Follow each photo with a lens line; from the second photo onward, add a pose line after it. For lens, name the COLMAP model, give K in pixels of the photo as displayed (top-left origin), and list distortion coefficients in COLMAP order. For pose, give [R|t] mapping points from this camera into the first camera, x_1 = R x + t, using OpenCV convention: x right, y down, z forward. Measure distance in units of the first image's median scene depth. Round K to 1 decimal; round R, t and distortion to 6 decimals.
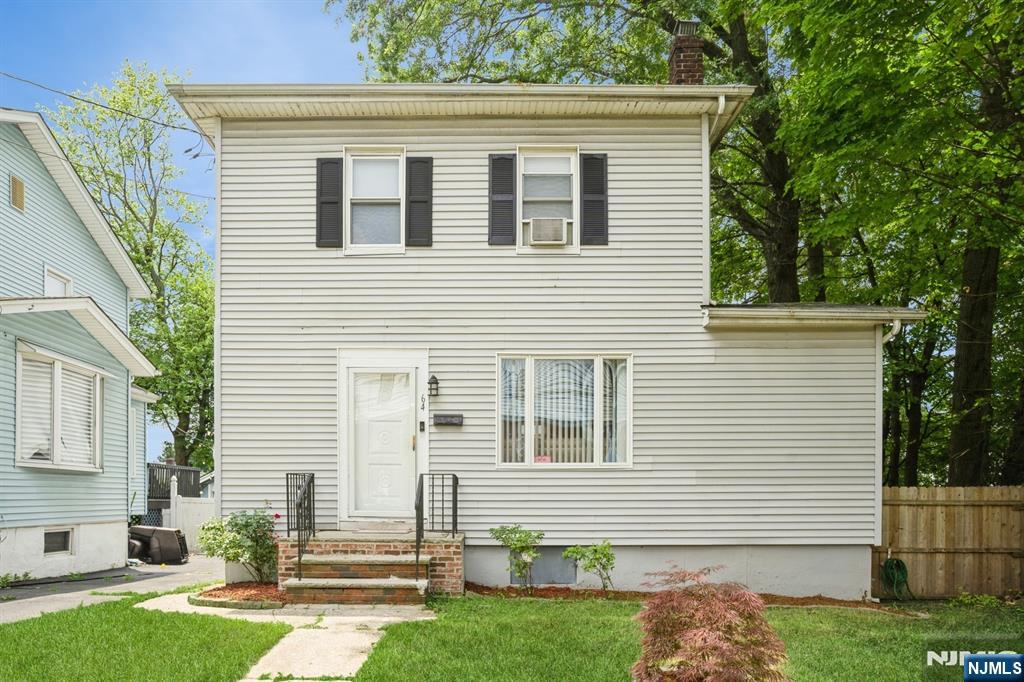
lens RADIAL K [[629.0, 0, 510.2], [0, 629.0, 380.9], [0, 0, 1]] dist [-0.005407, 0.002372]
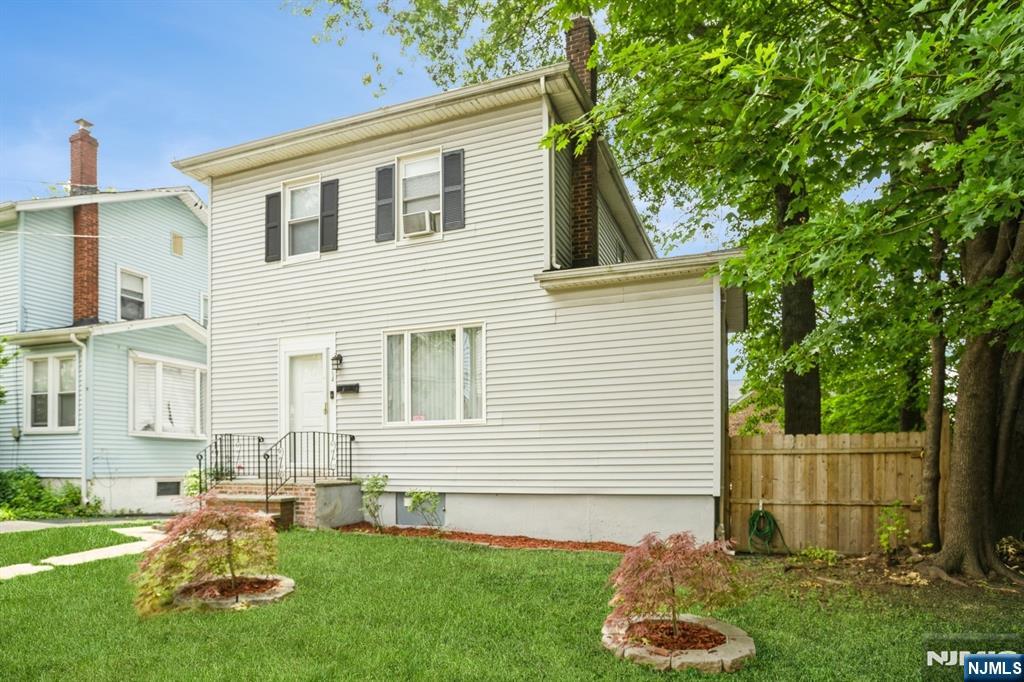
lens RADIAL K [[593.5, 0, 512.0], [0, 593.5, 341.0], [0, 0, 1]] dist [-0.020368, -0.000237]
pose [[0.932988, -0.079954, -0.350914, 0.589585], [0.071520, 0.996754, -0.036952, 0.033141], [0.352730, 0.009378, 0.935678, 0.028239]]
